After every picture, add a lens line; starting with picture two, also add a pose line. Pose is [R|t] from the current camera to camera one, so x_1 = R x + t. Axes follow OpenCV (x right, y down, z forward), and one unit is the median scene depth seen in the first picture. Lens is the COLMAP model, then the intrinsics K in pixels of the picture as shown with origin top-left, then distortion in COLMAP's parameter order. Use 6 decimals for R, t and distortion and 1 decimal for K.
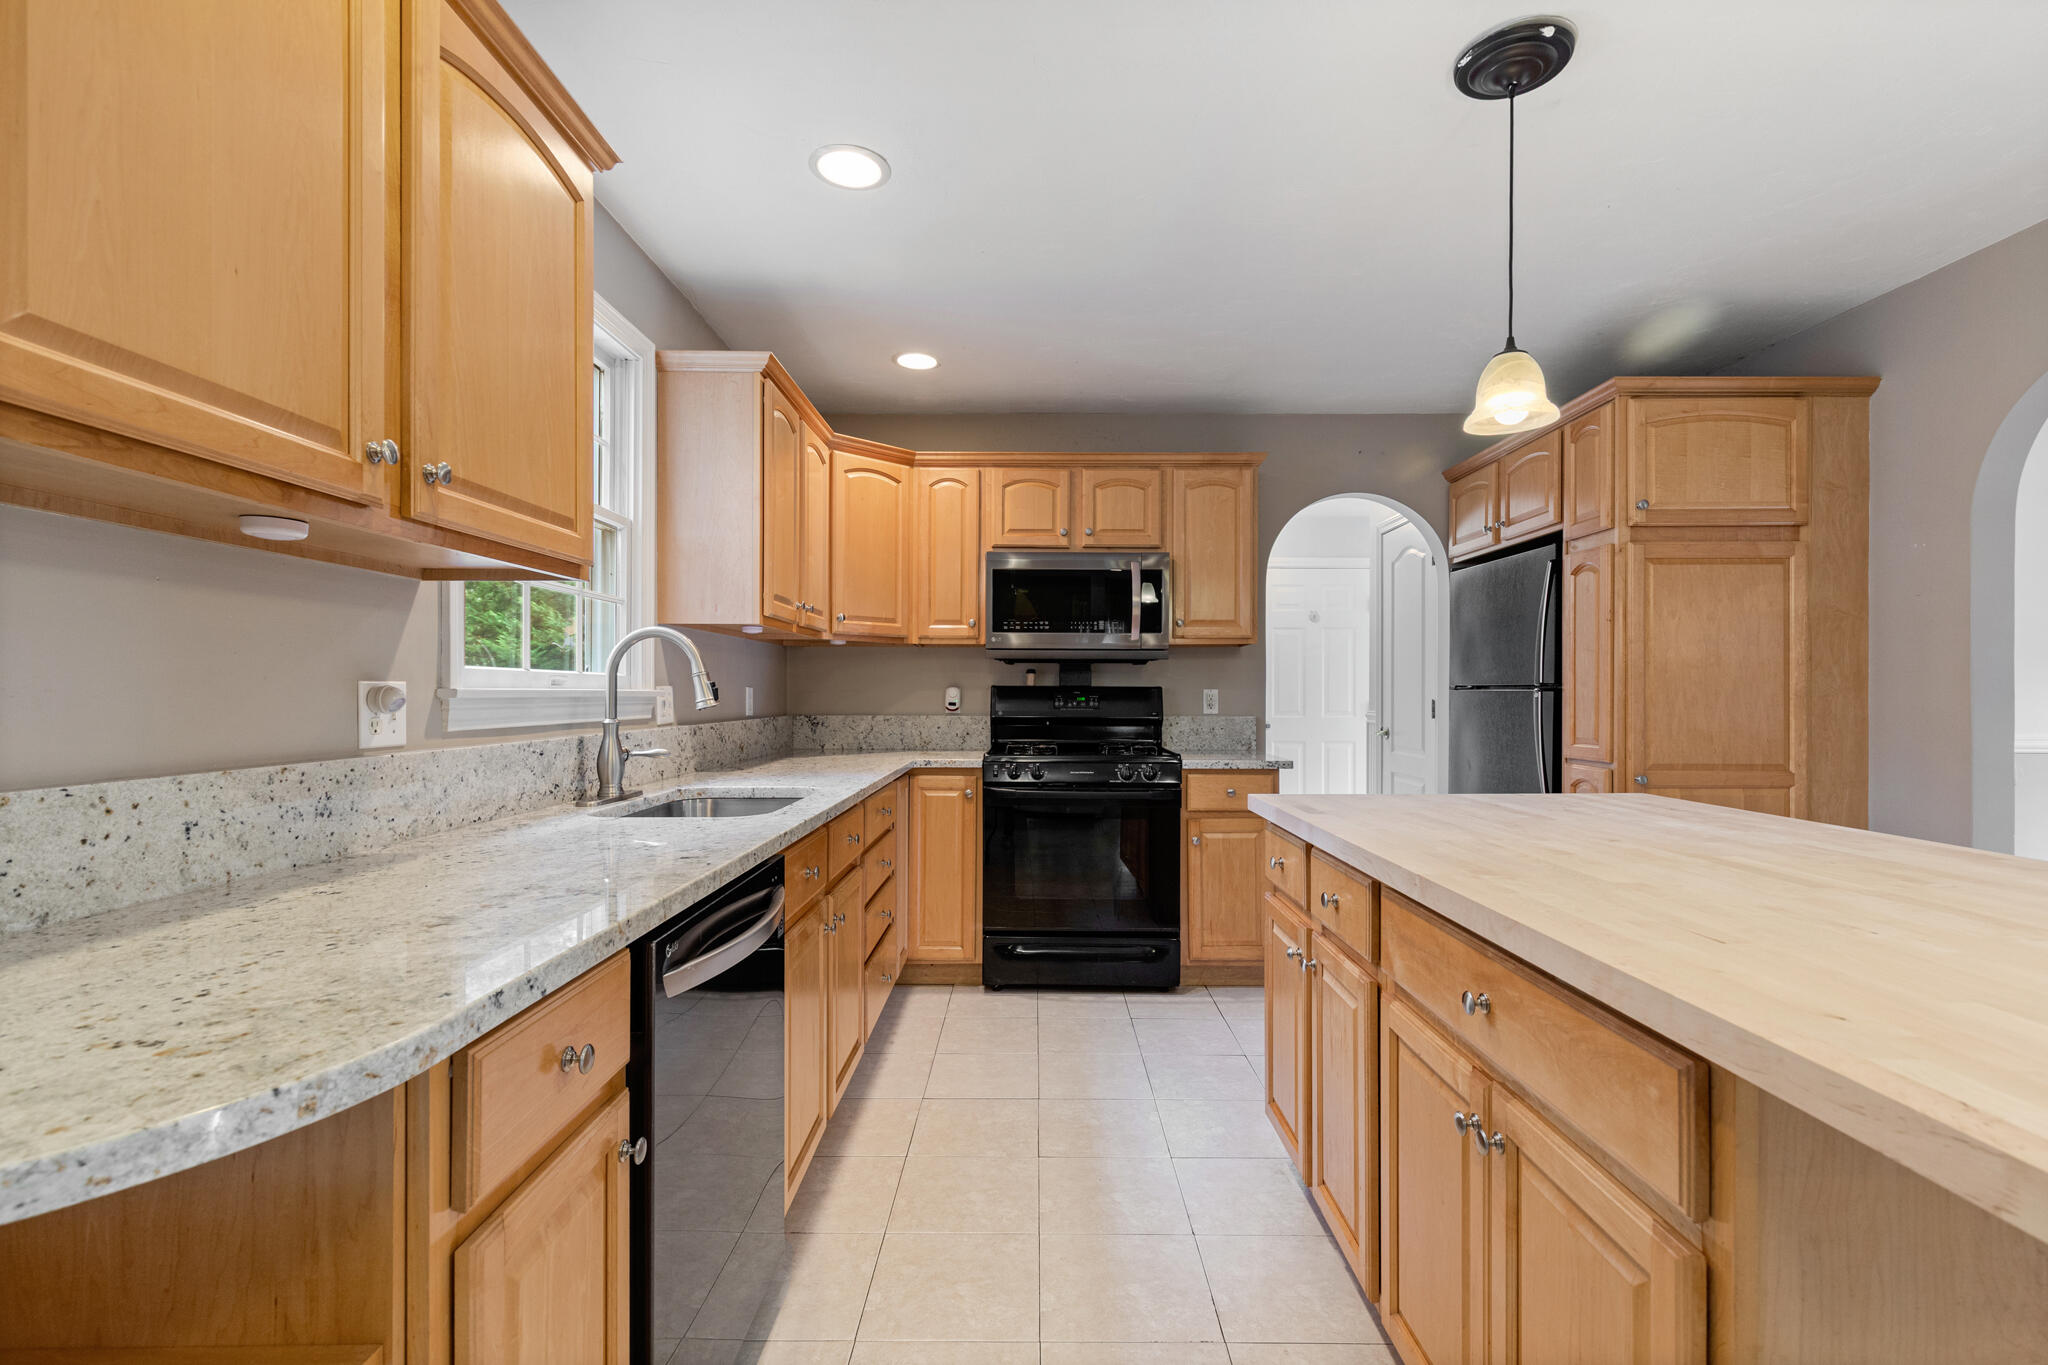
lens RADIAL K [[938.2, 0, 1026.1], [0, 938.2, 687.5], [0, 0, 1]] dist [0.010144, 0.000324]
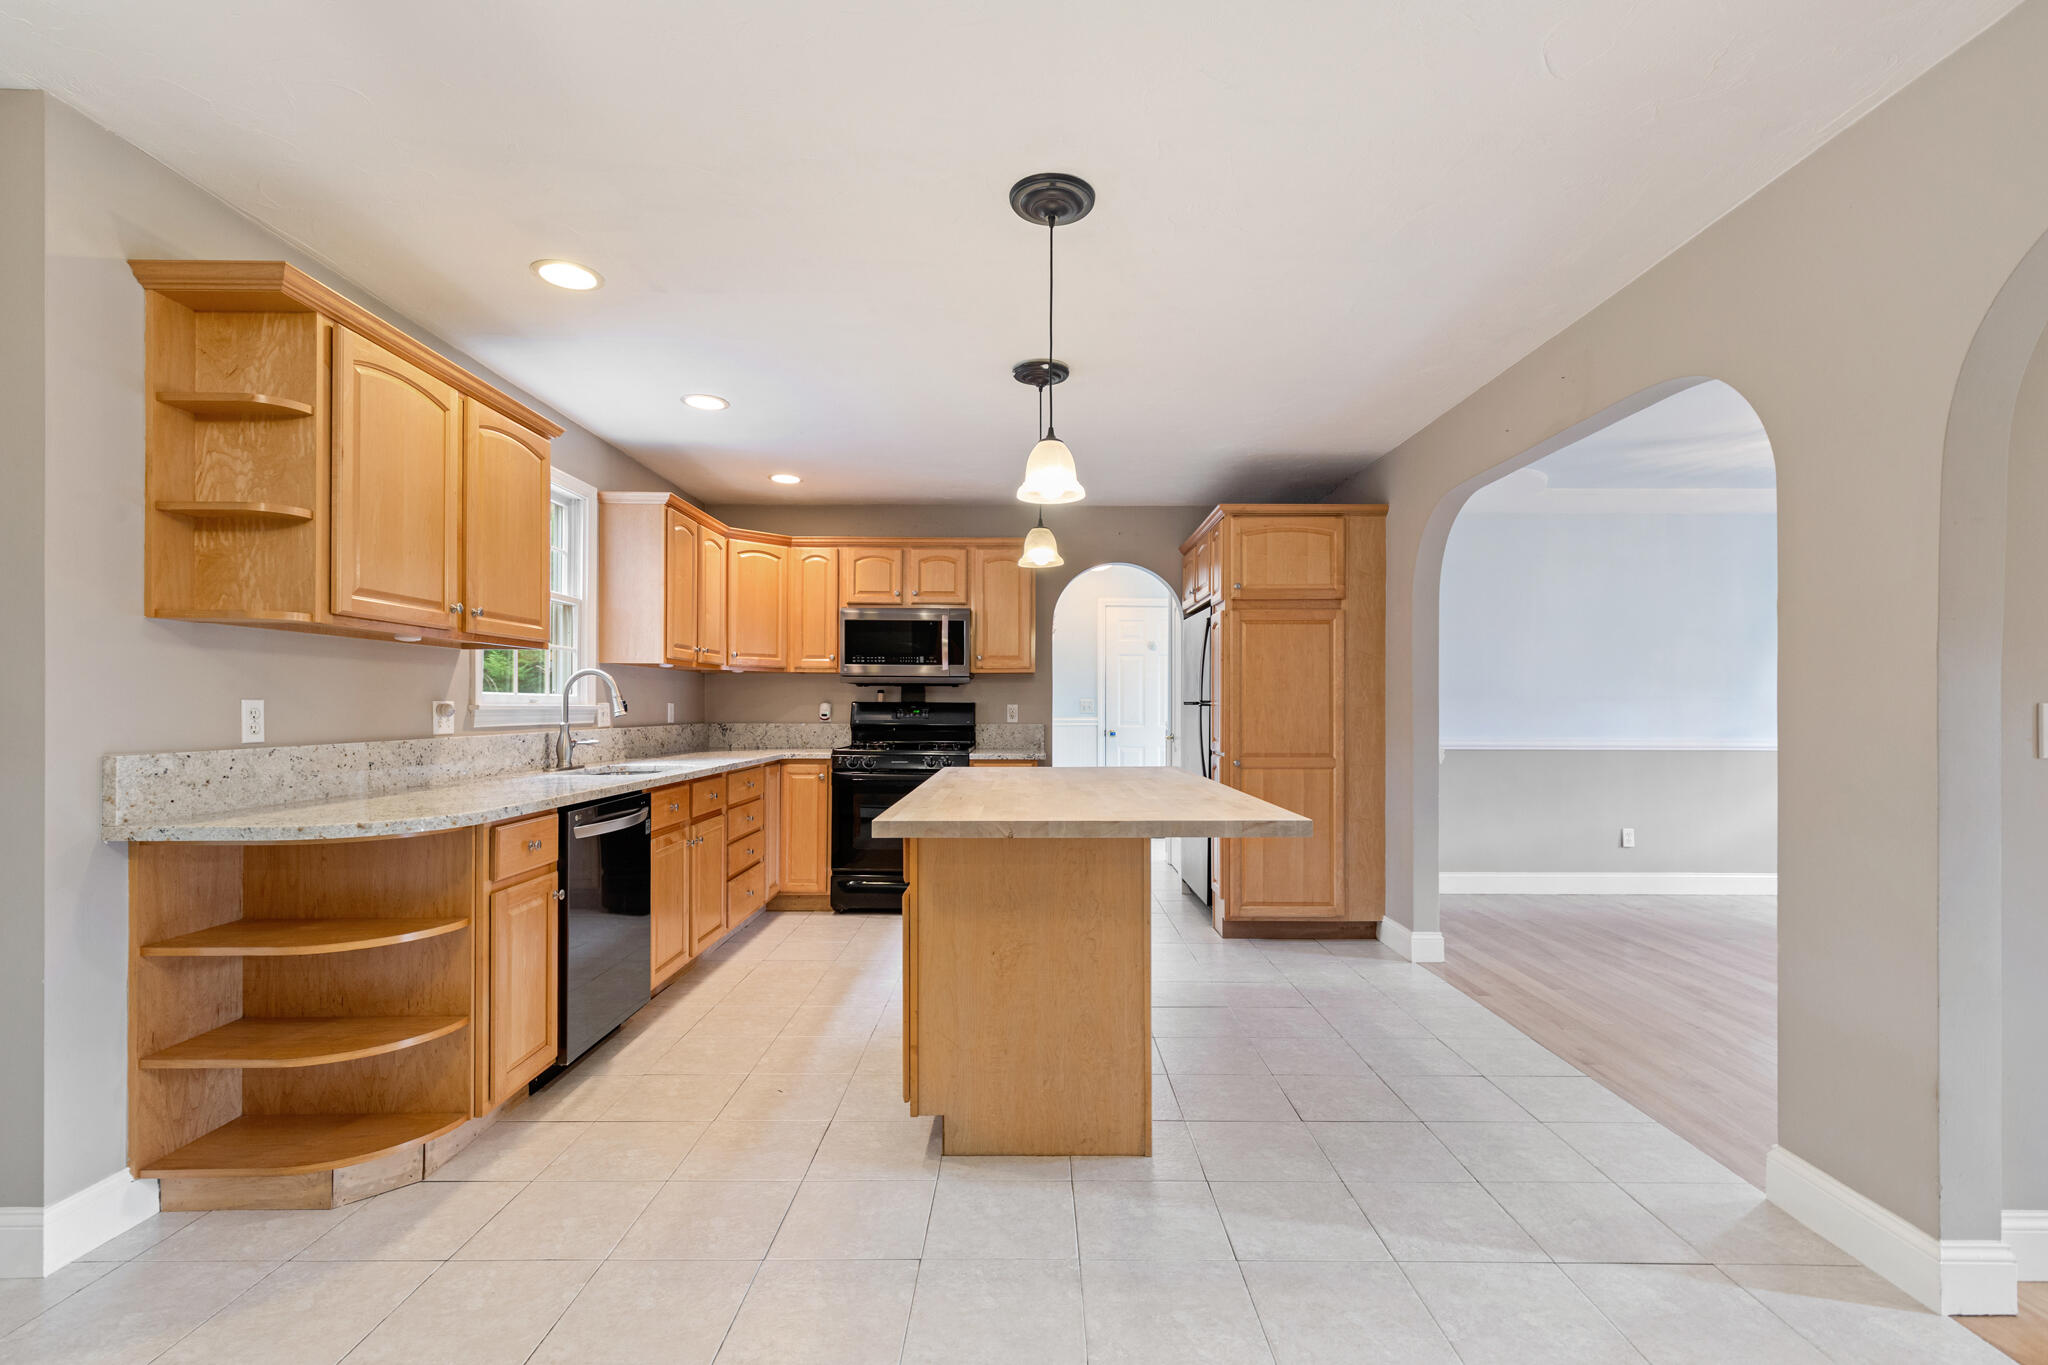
lens RADIAL K [[938.2, 0, 1021.0], [0, 938.2, 697.7], [0, 0, 1]] dist [0.010144, 0.000324]
pose [[0.999985, -0.000218, 0.005501, 0.317505], [0.000245, 0.999988, -0.004899, -0.002445], [-0.005500, 0.004900, 0.999973, -0.599622]]
